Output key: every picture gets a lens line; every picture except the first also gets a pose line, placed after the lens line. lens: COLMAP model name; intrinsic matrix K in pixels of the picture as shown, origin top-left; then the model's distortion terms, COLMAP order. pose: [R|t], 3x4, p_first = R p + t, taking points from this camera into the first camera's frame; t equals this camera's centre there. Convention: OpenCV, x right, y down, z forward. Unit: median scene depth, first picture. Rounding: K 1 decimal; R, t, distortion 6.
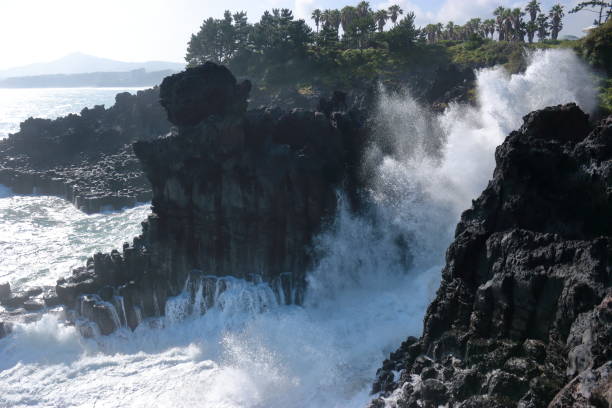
lens RADIAL K [[501.8, 0, 298.9], [0, 501.8, 204.5], [0, 0, 1]] dist [-0.153188, 0.130686]
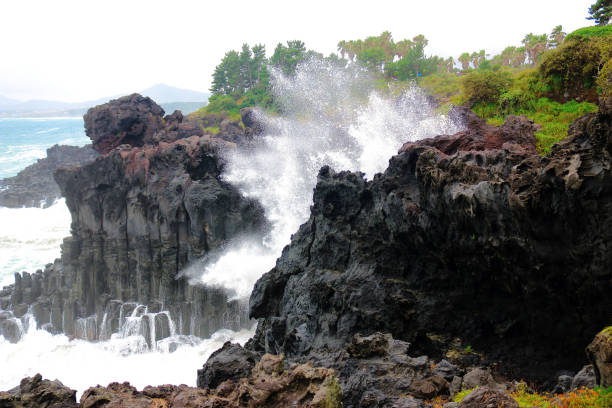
lens RADIAL K [[500.7, 0, 297.5], [0, 500.7, 204.1], [0, 0, 1]] dist [-0.157012, 0.133920]
pose [[0.988355, 0.025698, -0.149983, 0.140993], [-0.034733, 0.997716, -0.057937, -0.003616], [0.148151, 0.062471, 0.986990, 0.019403]]
